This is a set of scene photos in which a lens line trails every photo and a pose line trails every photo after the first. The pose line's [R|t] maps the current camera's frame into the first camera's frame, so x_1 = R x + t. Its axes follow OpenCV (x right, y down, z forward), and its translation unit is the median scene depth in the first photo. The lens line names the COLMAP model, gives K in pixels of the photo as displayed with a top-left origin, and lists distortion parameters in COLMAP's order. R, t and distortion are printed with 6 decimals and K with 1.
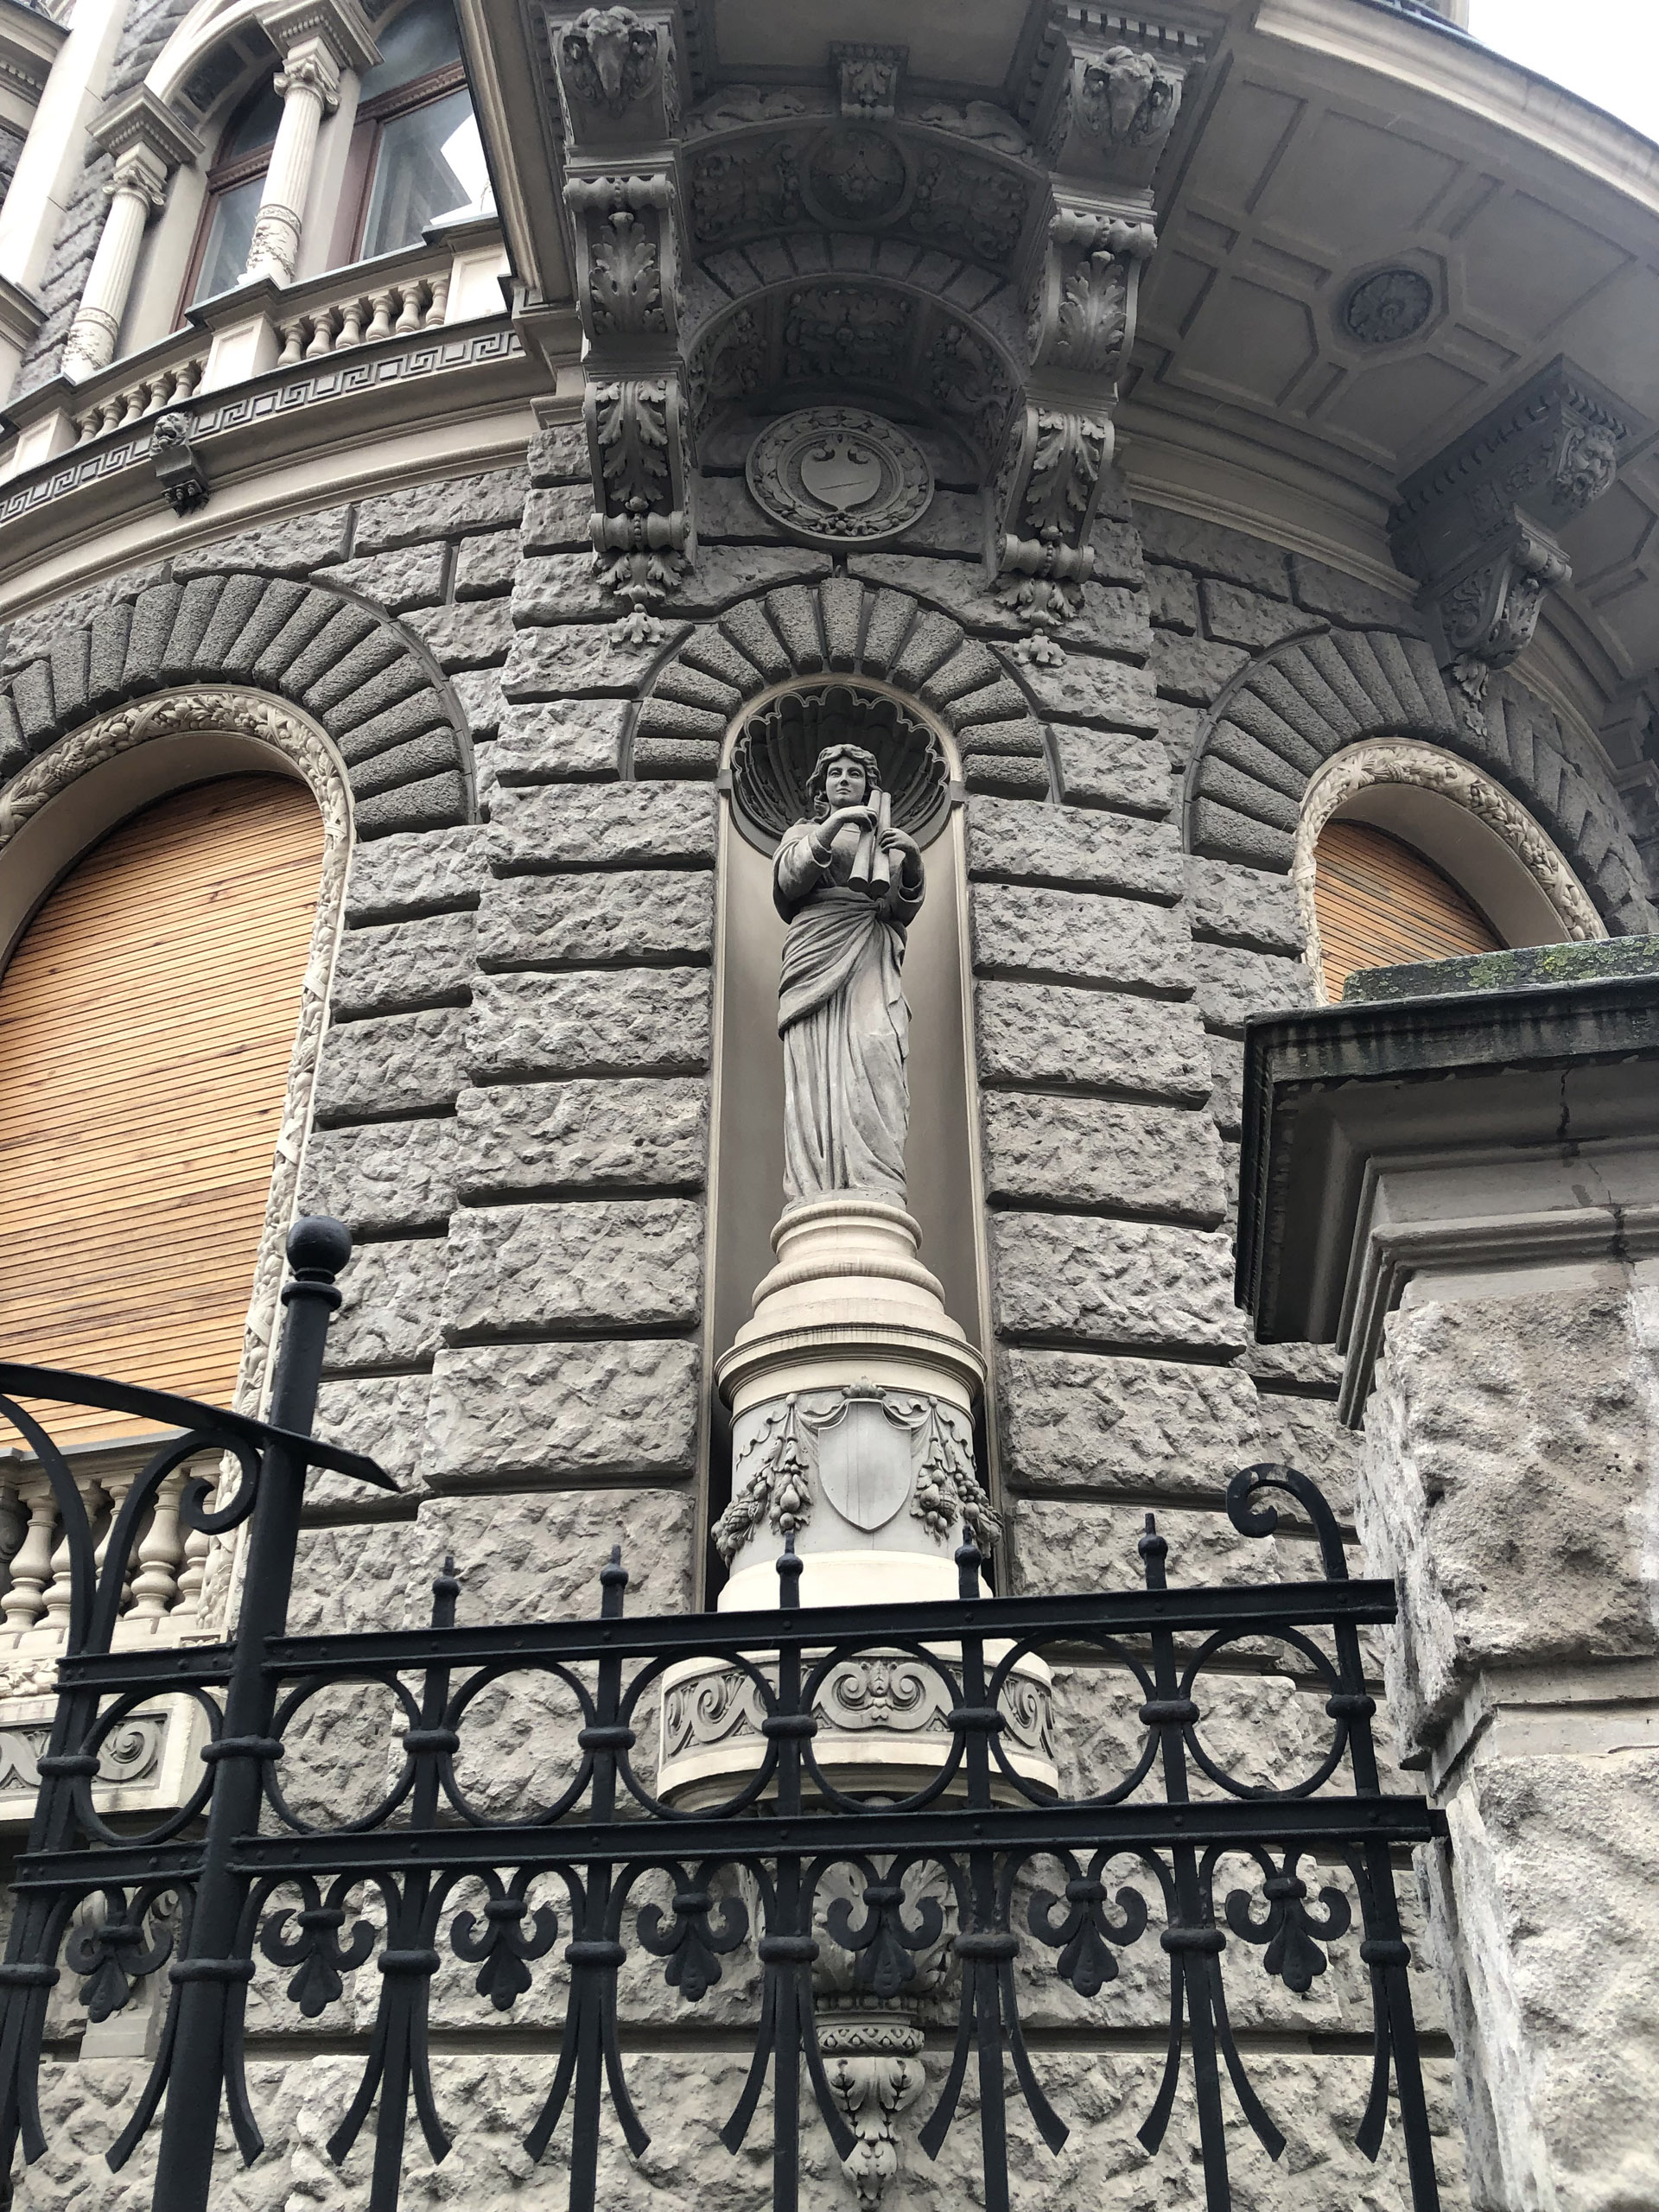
lens RADIAL K [[1801.4, 0, 829.5], [0, 1801.4, 1106.0], [0, 0, 1]] dist [-0.002571, 0.039903]
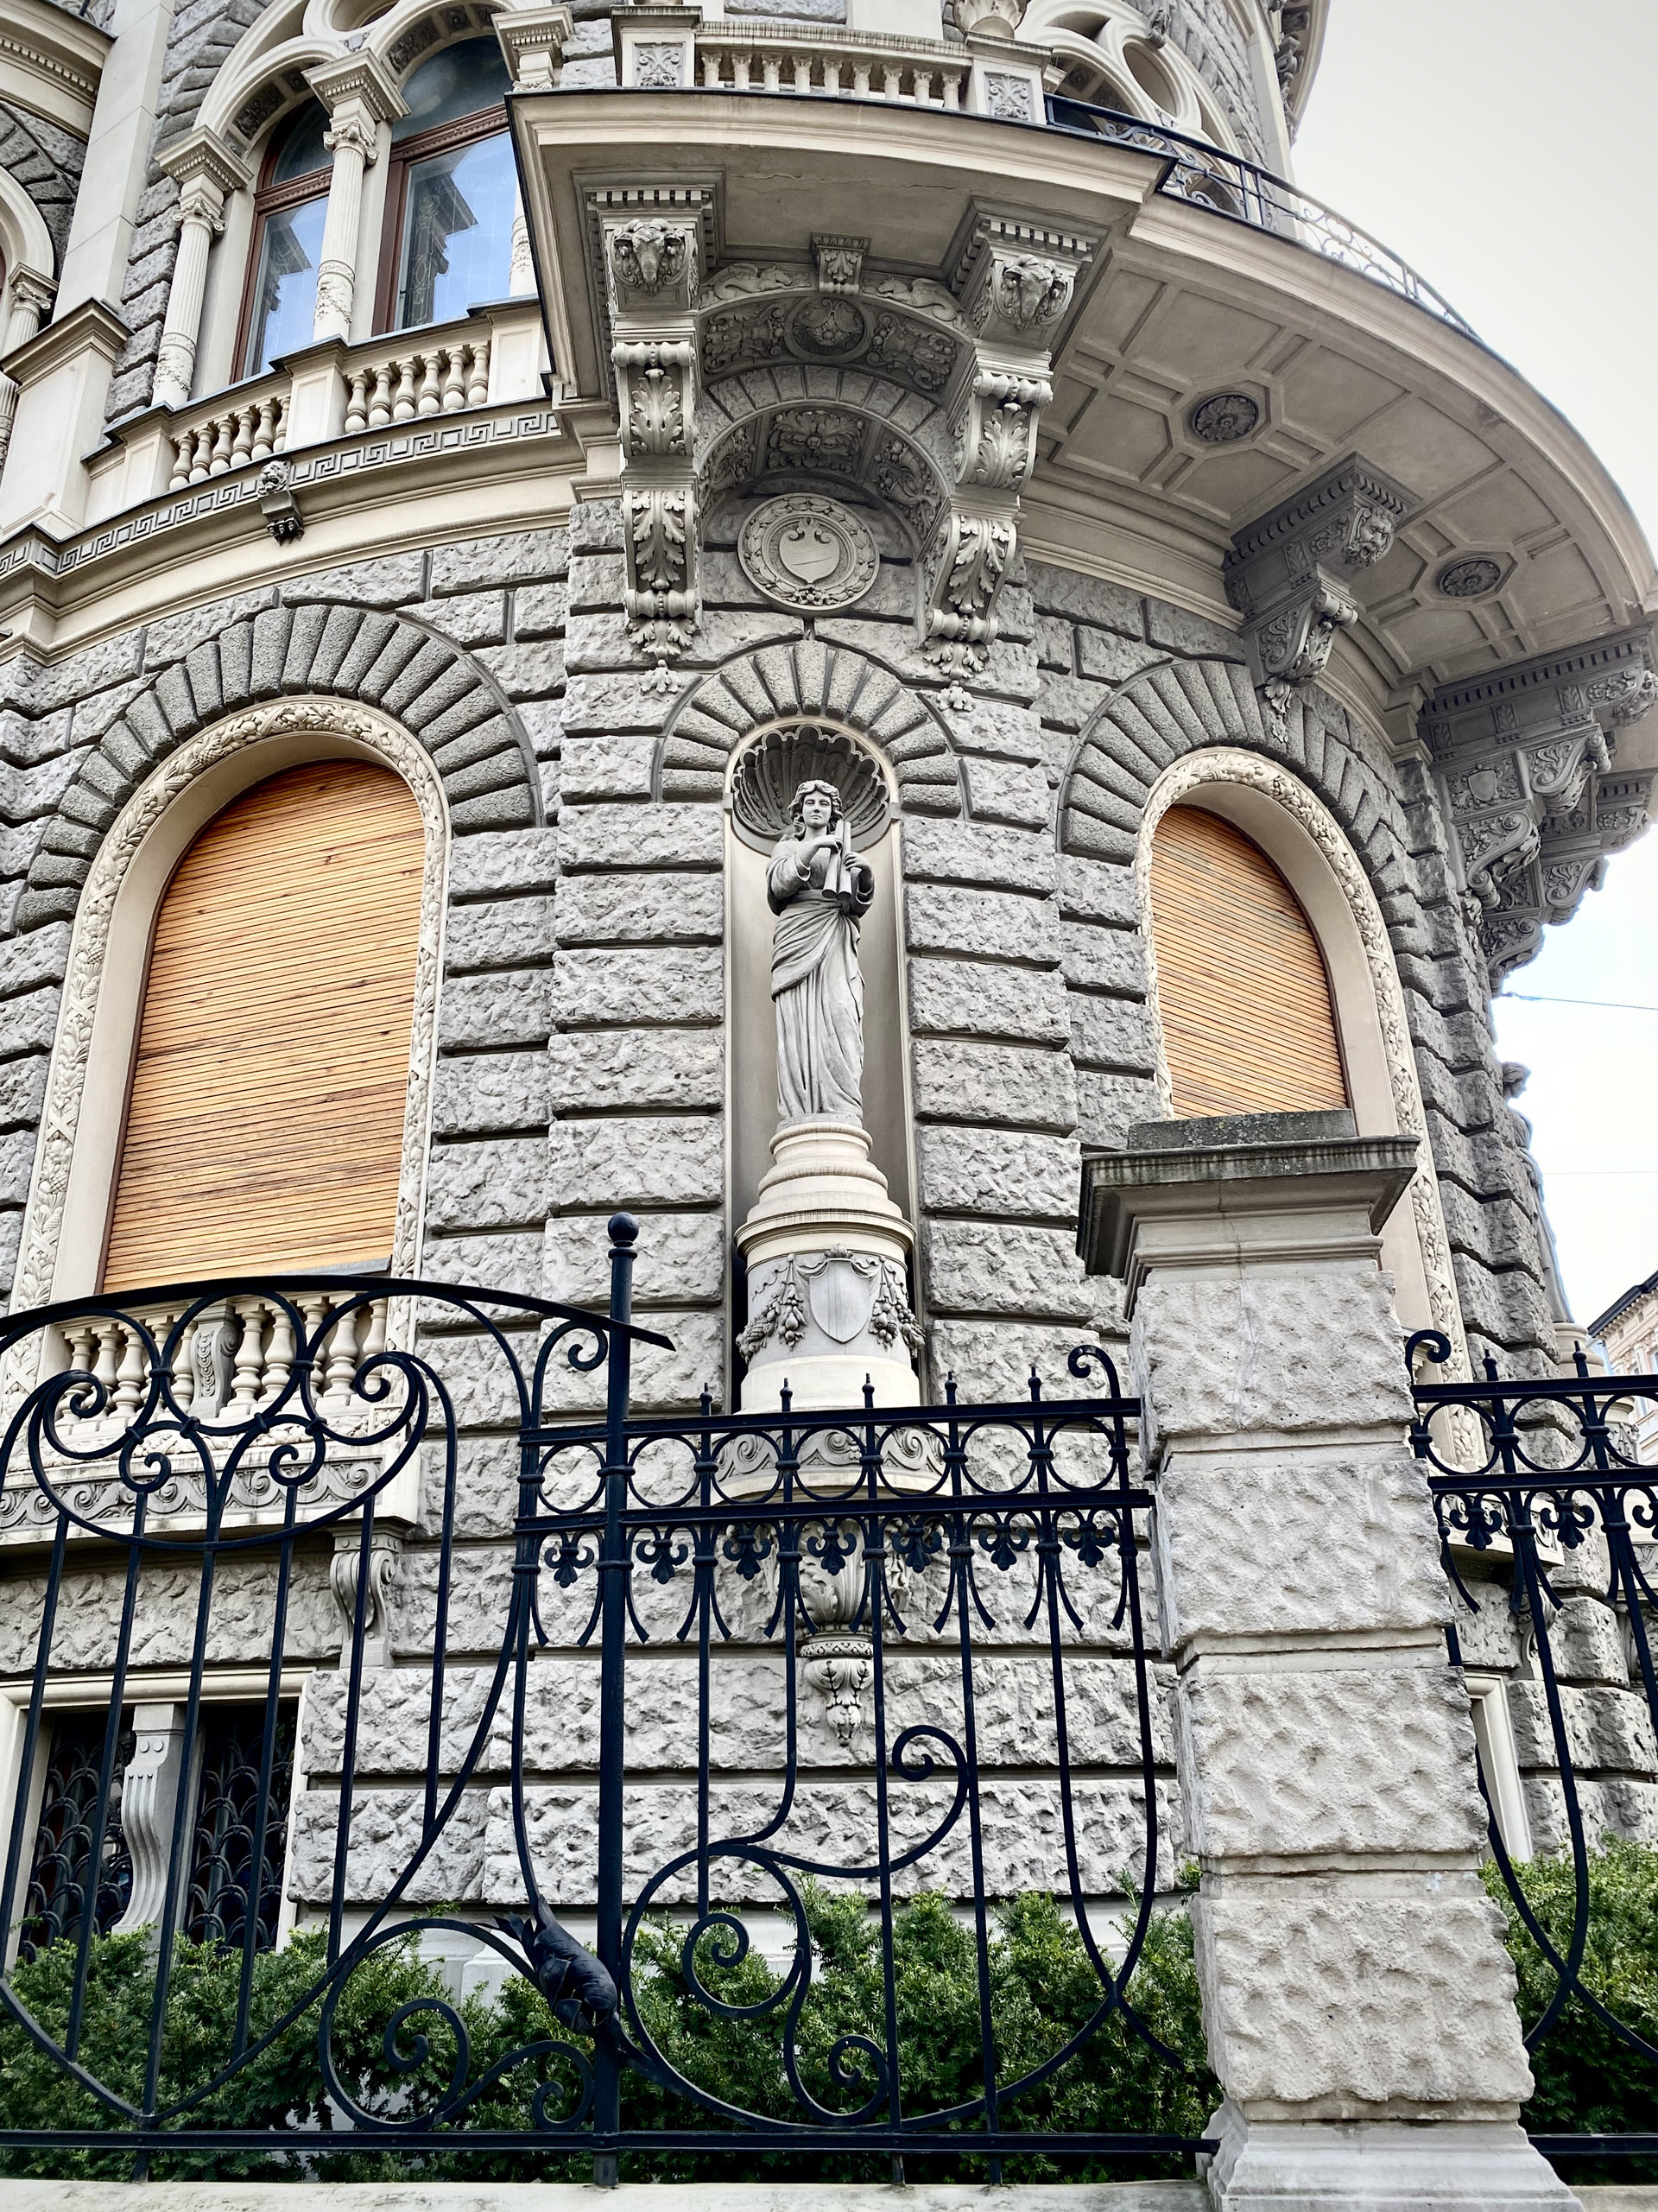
lens RADIAL K [[1677.9, 0, 788.7], [0, 1677.9, 1105.8], [0, 0, 1]] dist [0.076564, -0.137526]
pose [[0.999013, 0.007858, 0.043716, -0.065724], [-0.012981, 0.992907, 0.118186, -0.101849], [-0.042478, -0.118636, 0.992029, -0.305832]]
